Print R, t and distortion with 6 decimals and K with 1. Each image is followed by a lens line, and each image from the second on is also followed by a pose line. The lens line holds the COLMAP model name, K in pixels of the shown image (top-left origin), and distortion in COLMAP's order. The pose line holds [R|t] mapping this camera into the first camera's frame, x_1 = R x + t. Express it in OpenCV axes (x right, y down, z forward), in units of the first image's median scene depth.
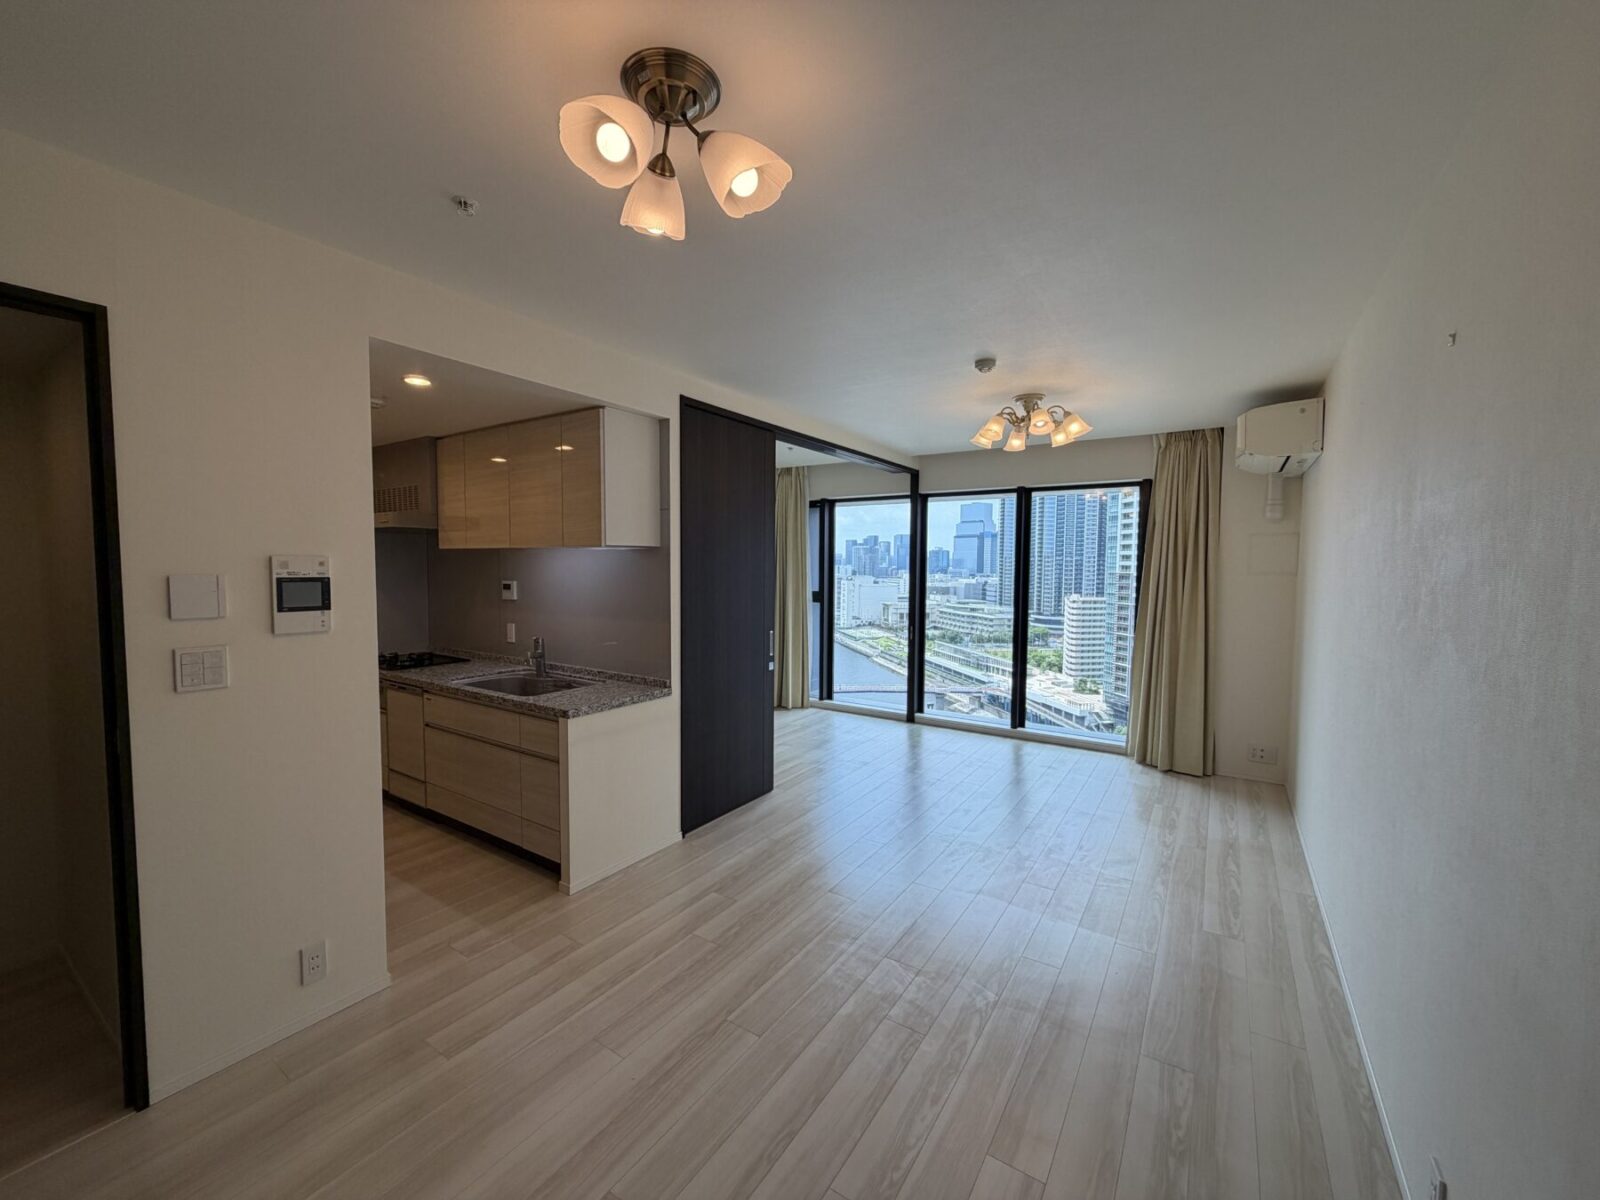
lens RADIAL K [[638.4, 0, 795.4], [0, 638.4, 600.8], [0, 0, 1]] dist [0.000690, -0.000050]
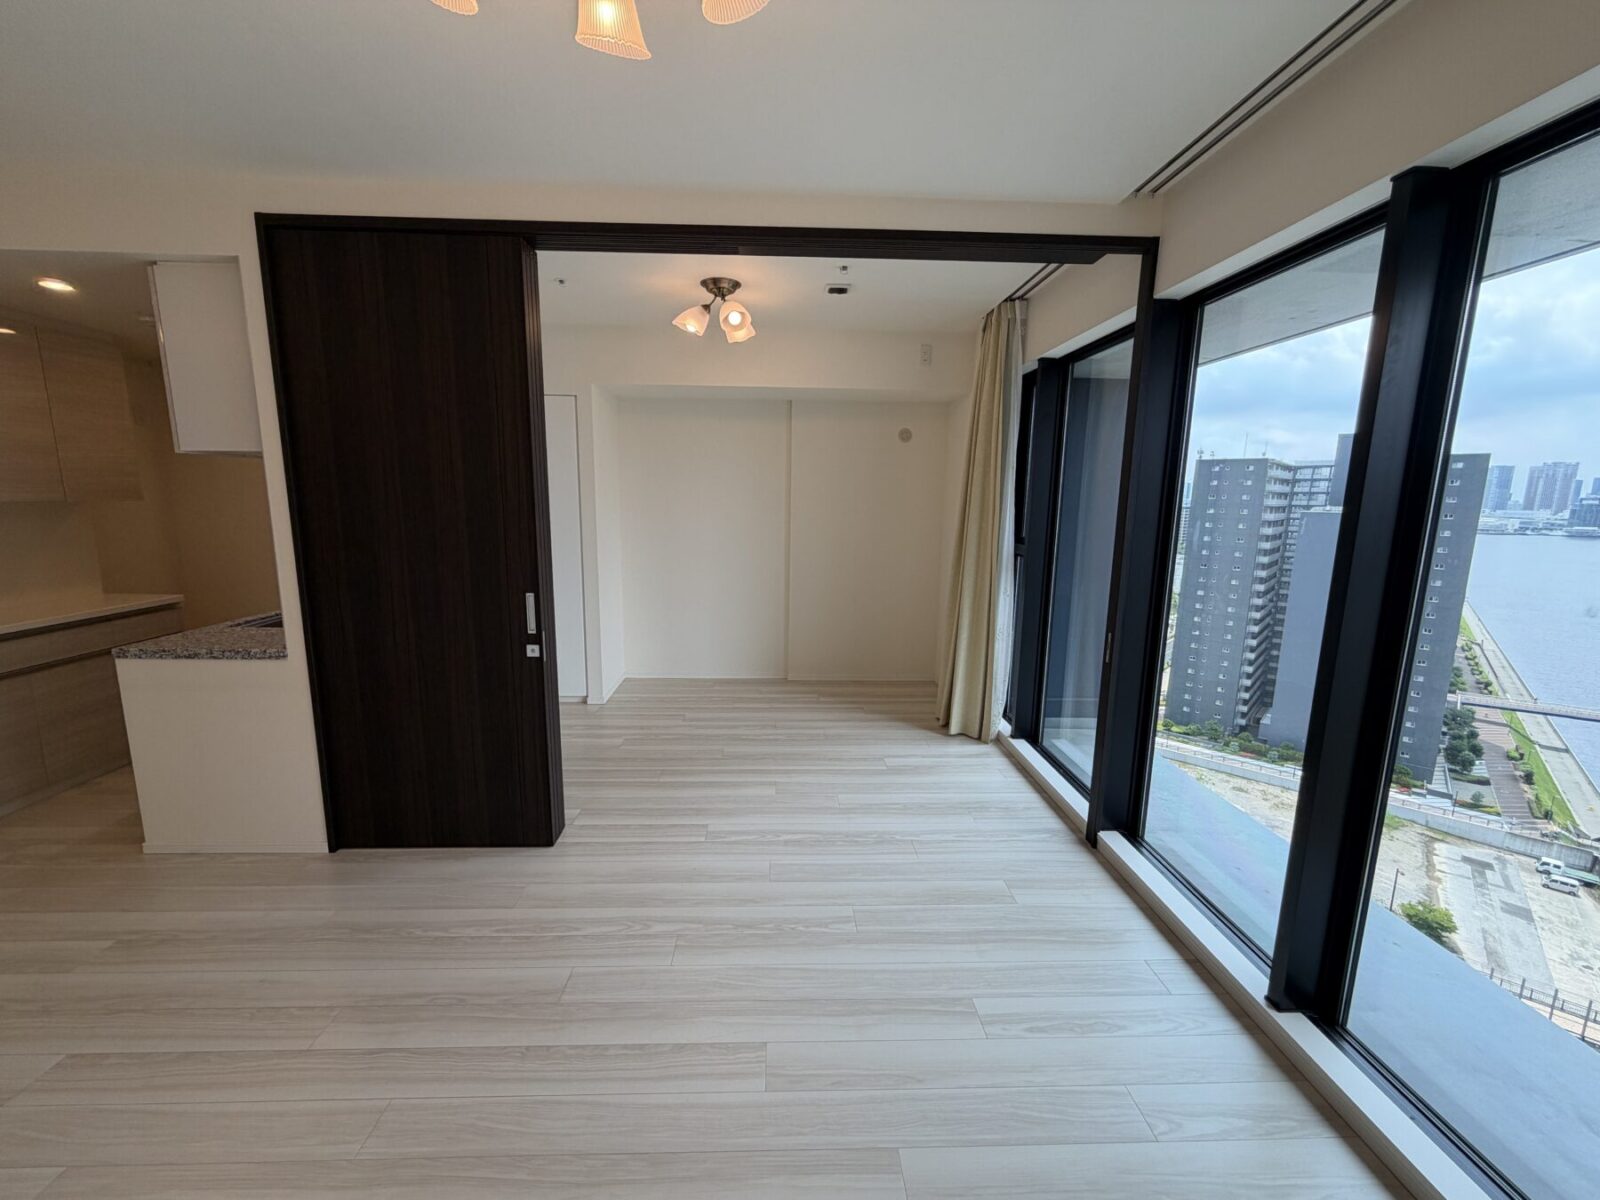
lens RADIAL K [[638.4, 0, 795.4], [0, 638.4, 600.8], [0, 0, 1]] dist [0.000690, -0.000050]
pose [[0.581047, 0.135201, -0.802562, 0.709434], [-0.055672, 0.990398, 0.126539, -0.041753], [0.811964, -0.028845, 0.582995, 1.037228]]
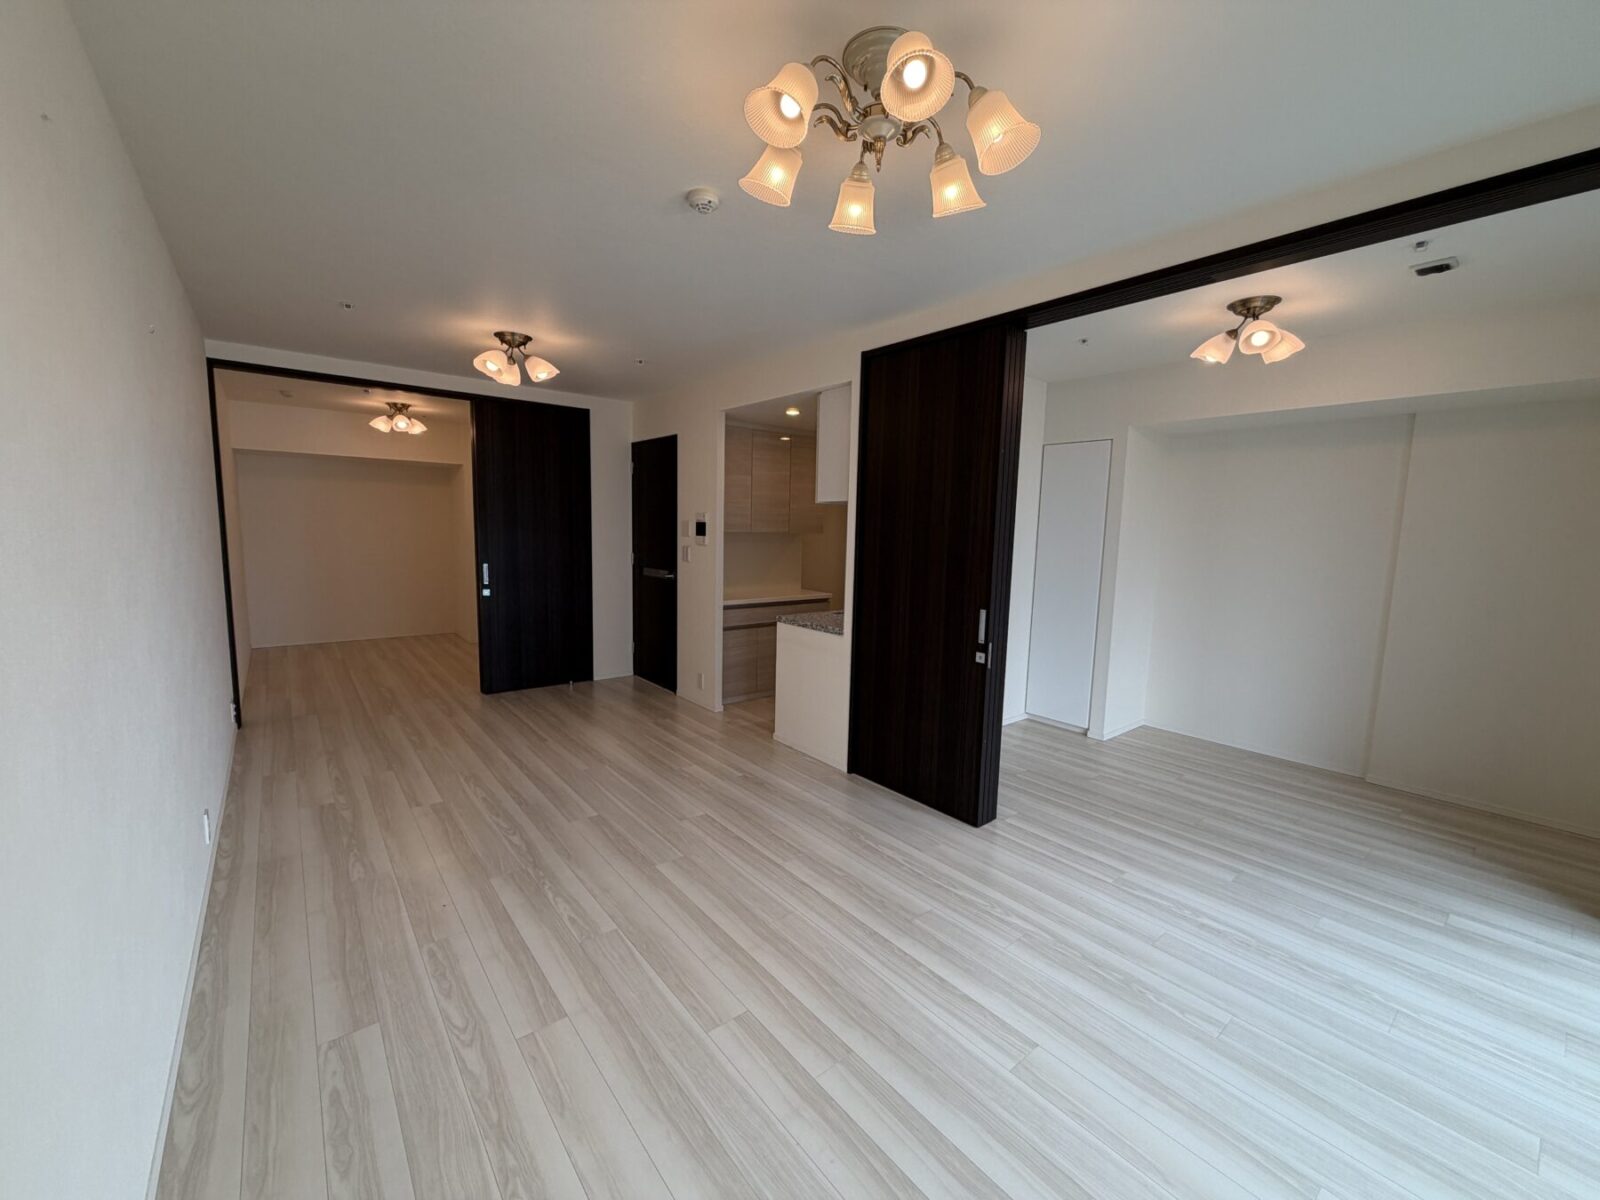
lens RADIAL K [[638.4, 0, 795.4], [0, 638.4, 600.8], [0, 0, 1]] dist [0.000690, -0.000050]
pose [[-0.298594, 0.099077, -0.949223, 0.863046], [-0.079409, 0.988569, 0.128163, -0.046492], [0.951071, 0.113645, -0.287314, 1.219915]]
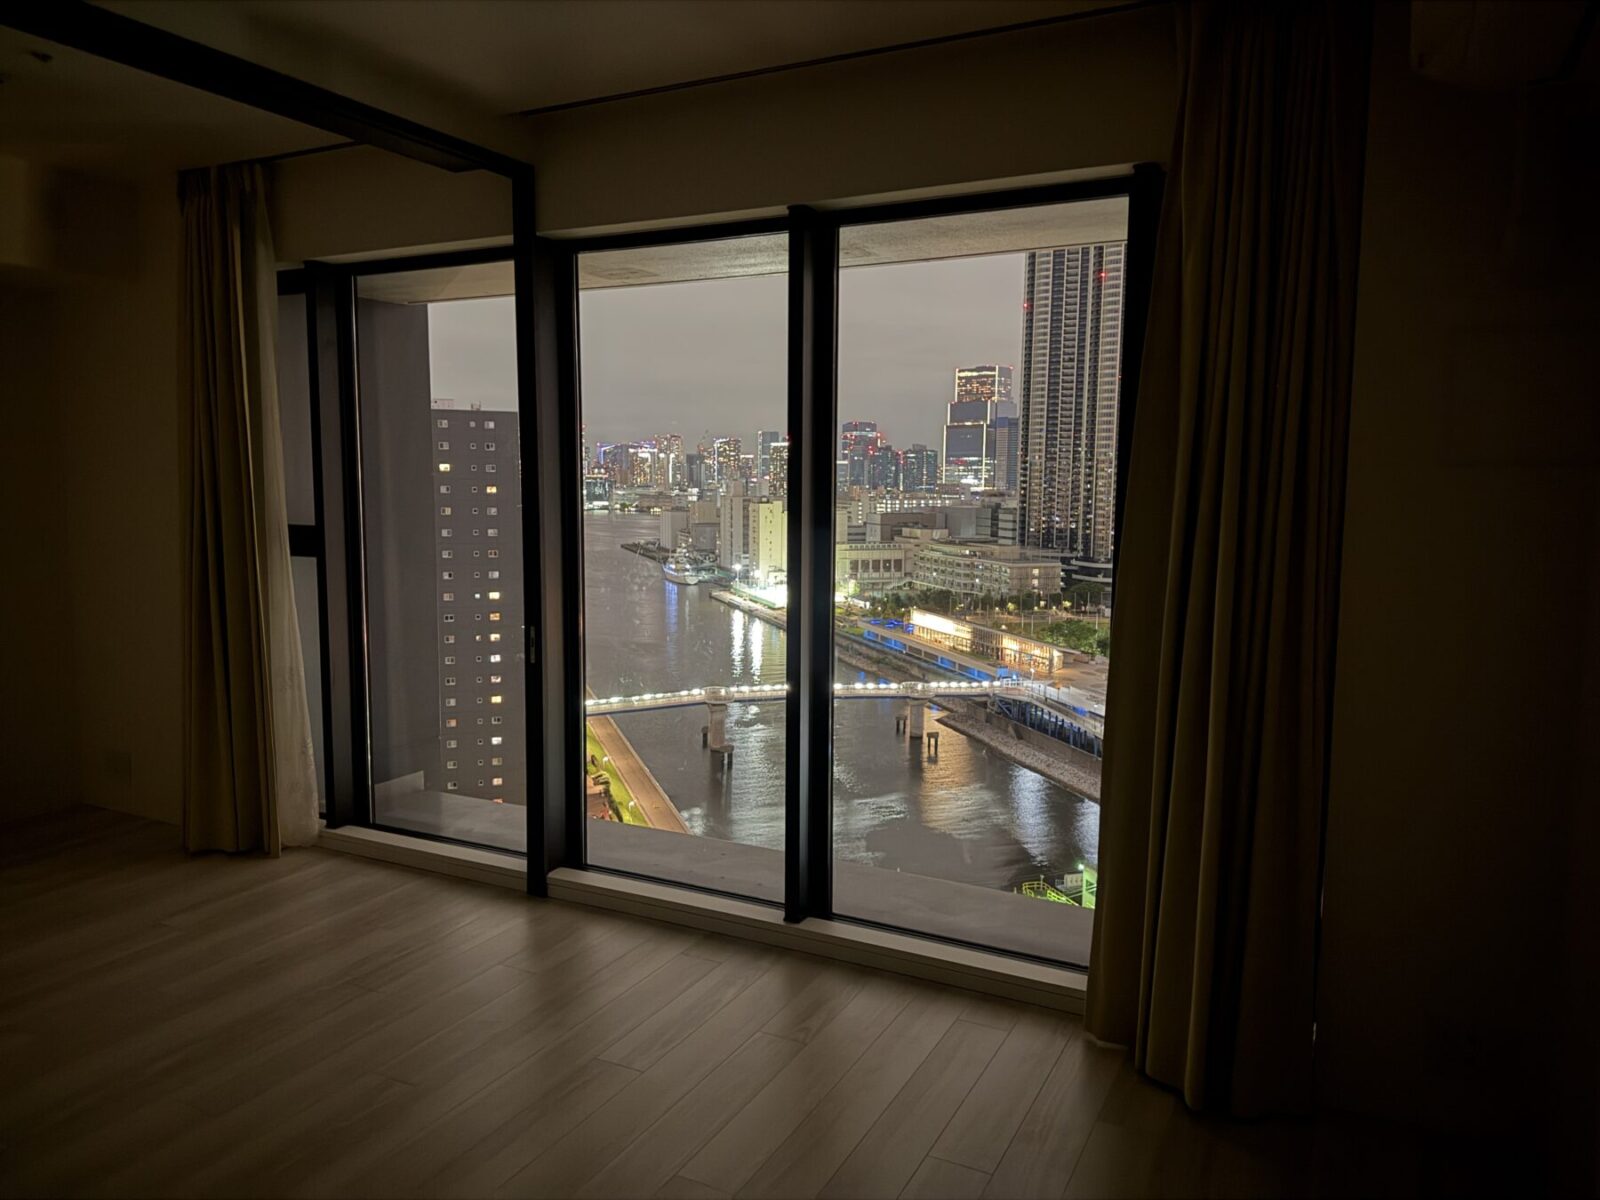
lens RADIAL K [[1131.7, 0, 800.0], [0, 1131.7, 600.0], [0, 0, 1]] dist [0.001431, 0.000451]
pose [[0.993358, -0.013426, 0.114276, 0.460389], [0.007298, 0.998521, 0.053875, -0.012340], [-0.114830, -0.052683, 0.991987, 0.664801]]
